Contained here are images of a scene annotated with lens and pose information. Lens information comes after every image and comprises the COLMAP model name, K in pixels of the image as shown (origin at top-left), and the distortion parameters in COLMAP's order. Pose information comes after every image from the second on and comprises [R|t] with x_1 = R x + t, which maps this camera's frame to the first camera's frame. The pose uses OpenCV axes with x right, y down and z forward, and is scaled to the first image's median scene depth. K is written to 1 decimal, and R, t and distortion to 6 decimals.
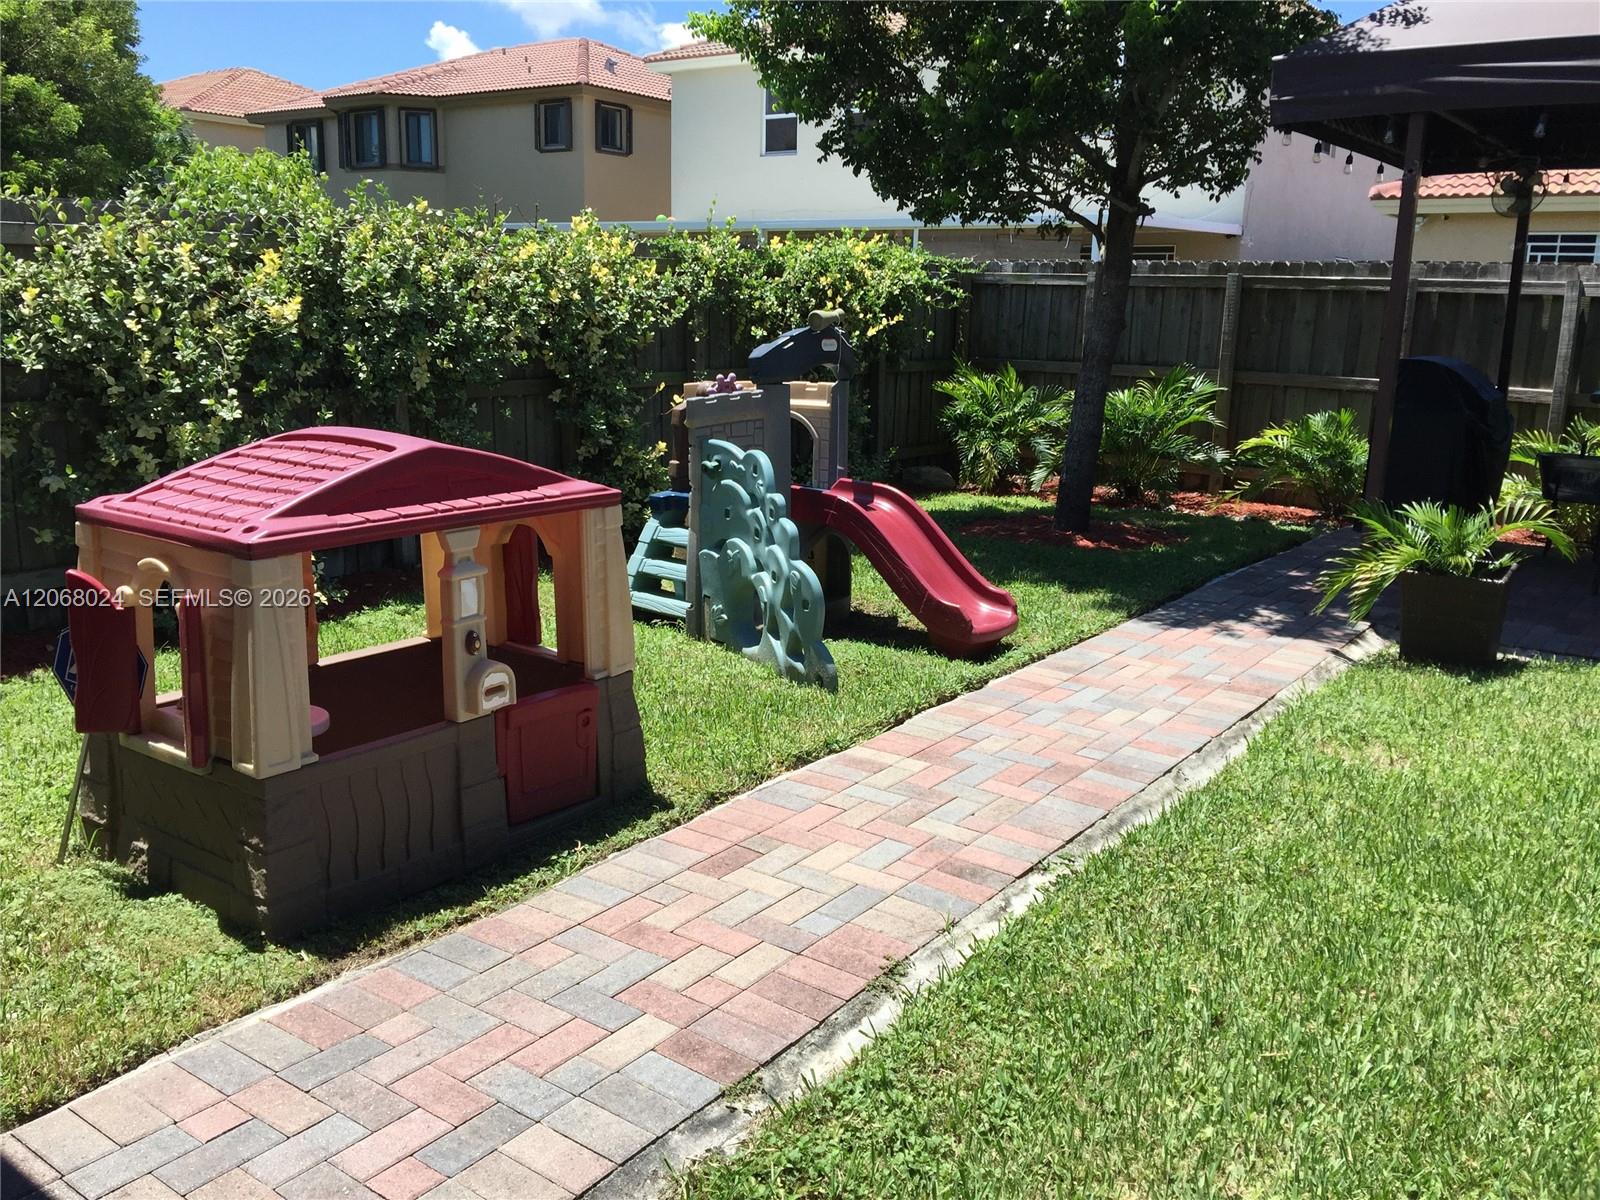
lens RADIAL K [[1360.2, 0, 801.6], [0, 1360.2, 567.0], [0, 0, 1]] dist [0.088738, -0.132923]
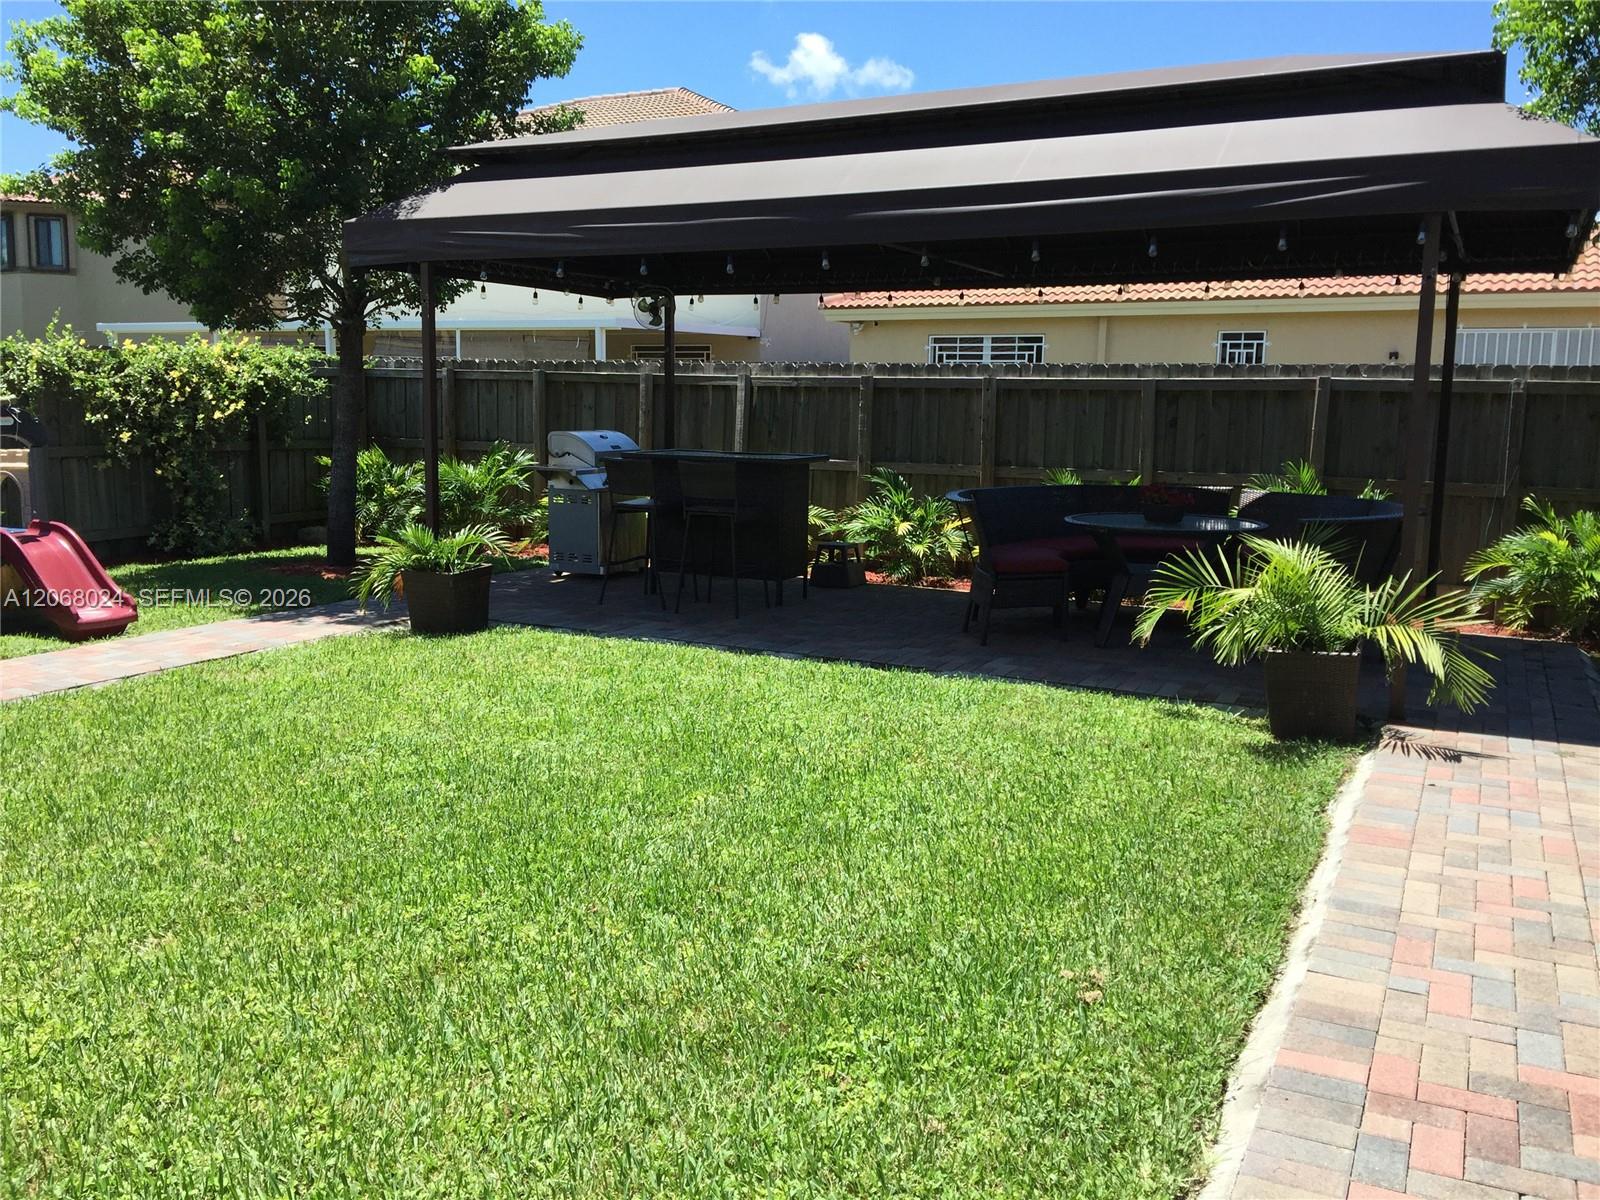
lens RADIAL K [[1360.2, 0, 801.6], [0, 1360.2, 567.0], [0, 0, 1]] dist [0.088738, -0.132923]
pose [[0.987424, -0.029464, 0.155322, 0.377583], [0.039797, 0.997166, -0.063844, 0.065779], [-0.153001, 0.069222, 0.985799, -0.302275]]
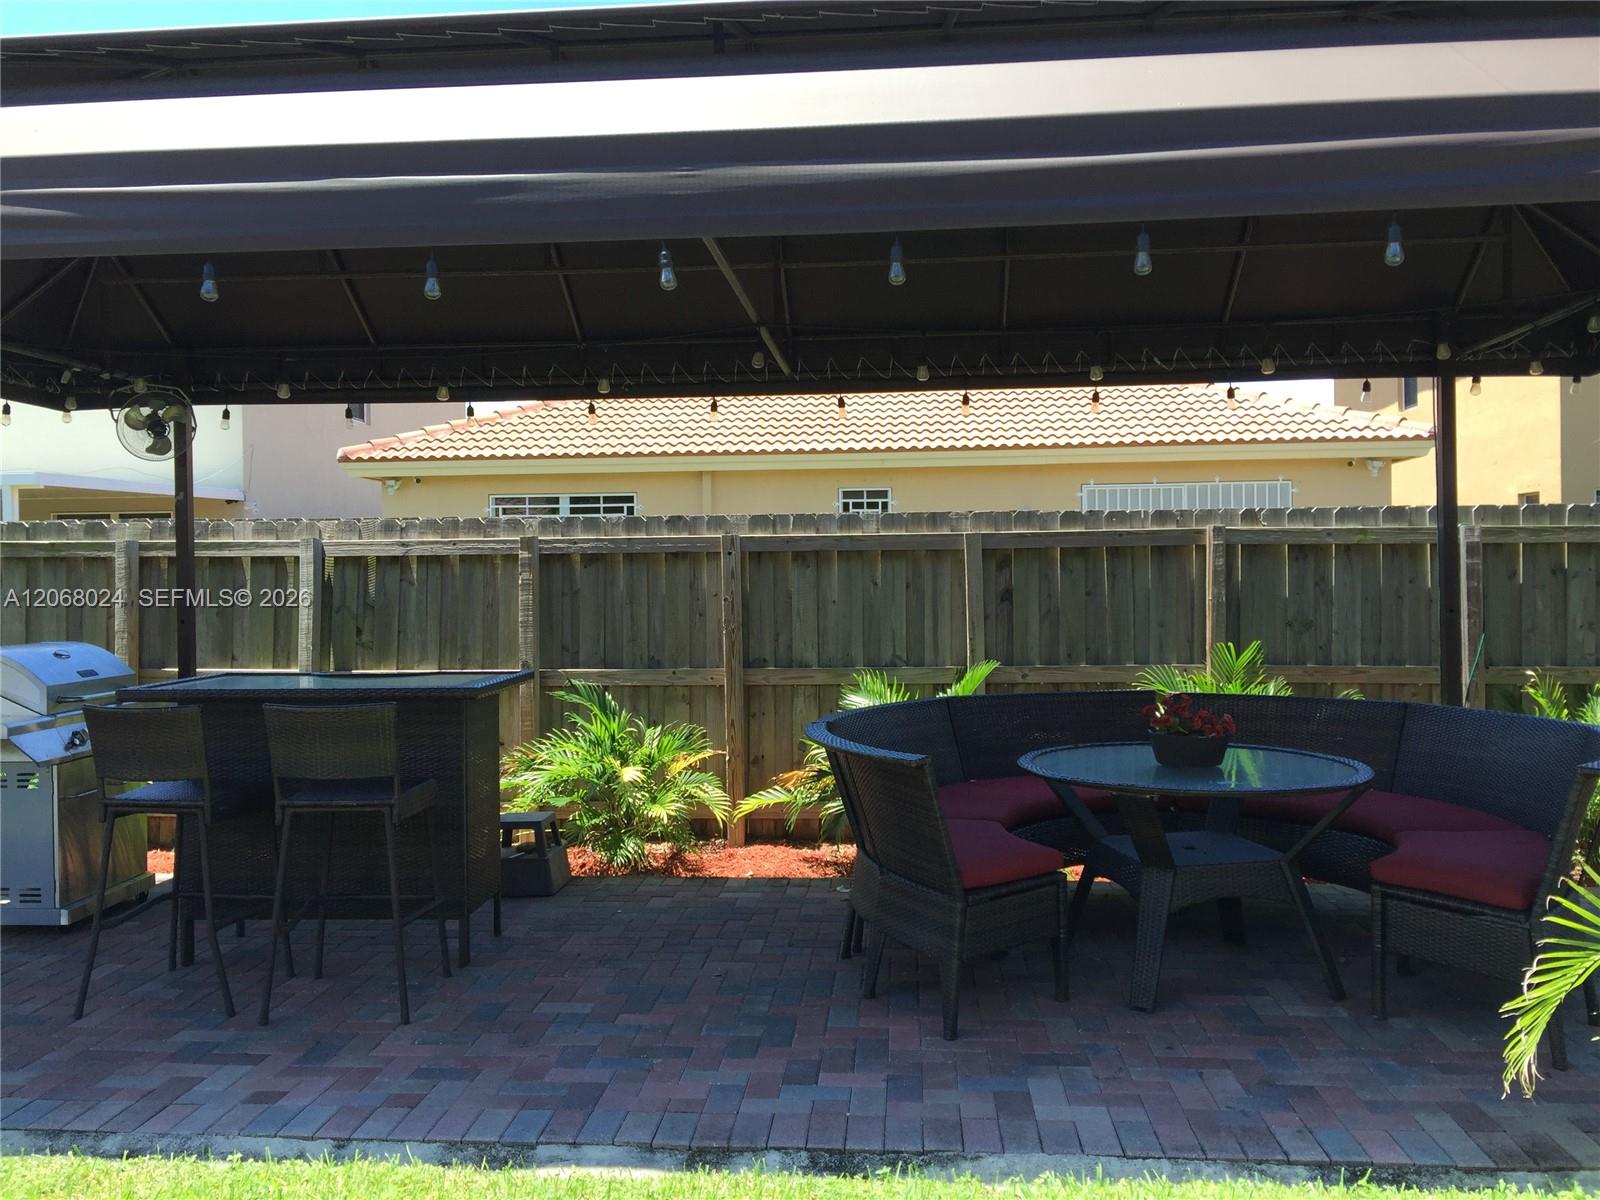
lens RADIAL K [[1360.2, 0, 801.6], [0, 1360.2, 567.0], [0, 0, 1]] dist [0.088738, -0.132923]
pose [[0.852462, -0.032734, 0.521763, 0.356092], [0.132759, 0.978876, -0.155491, -0.020284], [-0.505651, 0.201819, 0.838800, 0.144832]]
